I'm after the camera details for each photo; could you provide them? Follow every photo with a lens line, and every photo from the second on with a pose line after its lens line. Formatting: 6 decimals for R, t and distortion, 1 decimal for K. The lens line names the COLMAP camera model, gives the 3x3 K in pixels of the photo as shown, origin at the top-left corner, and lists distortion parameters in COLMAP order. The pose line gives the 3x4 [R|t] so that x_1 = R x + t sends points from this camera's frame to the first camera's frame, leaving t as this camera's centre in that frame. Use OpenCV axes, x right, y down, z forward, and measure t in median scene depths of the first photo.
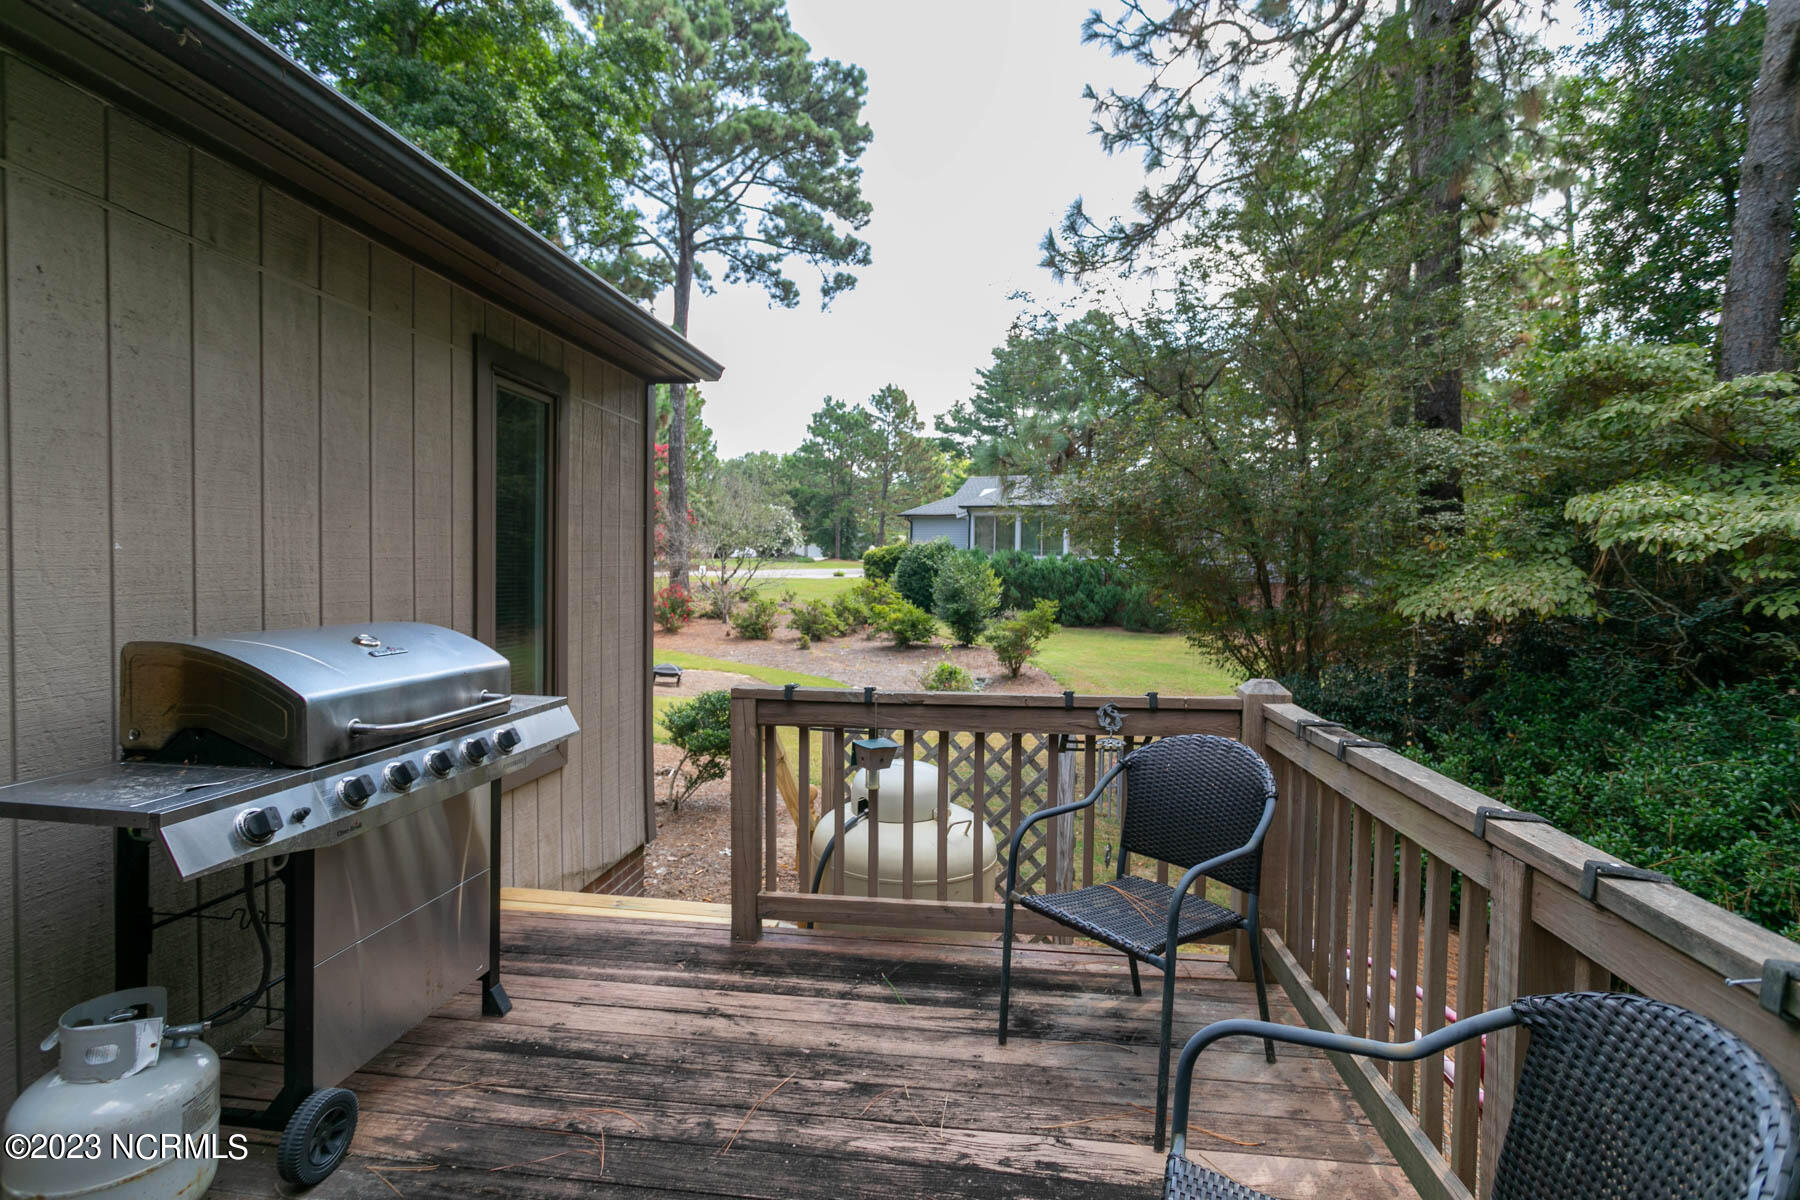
lens RADIAL K [[845.4, 0, 898.1], [0, 845.4, 597.4], [0, 0, 1]] dist [-0.007500, 0.001537]
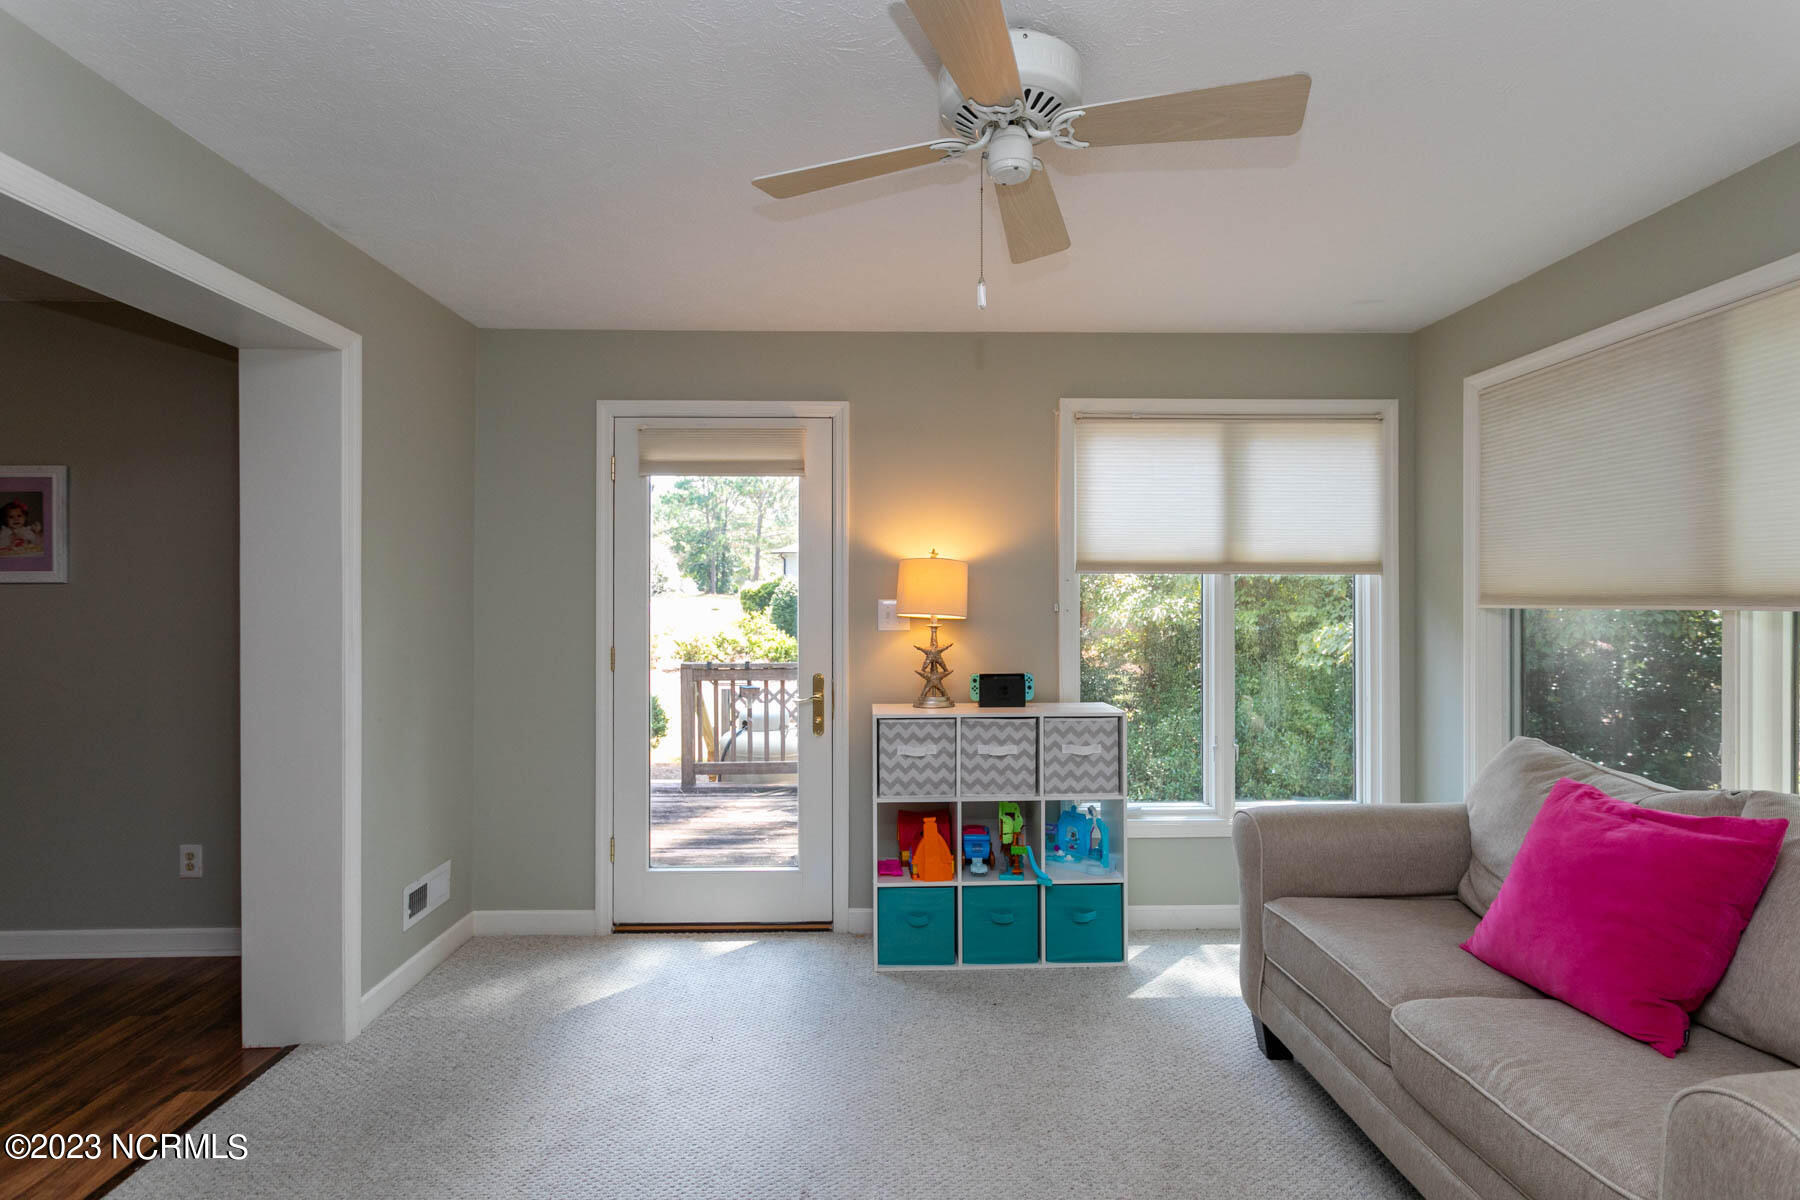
lens RADIAL K [[845.4, 0, 900.1], [0, 845.4, 603.9], [0, 0, 1]] dist [-0.007500, 0.001537]
pose [[0.989079, -0.017064, 0.146393, 0.035682], [0.021396, 0.999377, -0.028068, 0.022915], [-0.145823, 0.030894, 0.988828, -1.066871]]
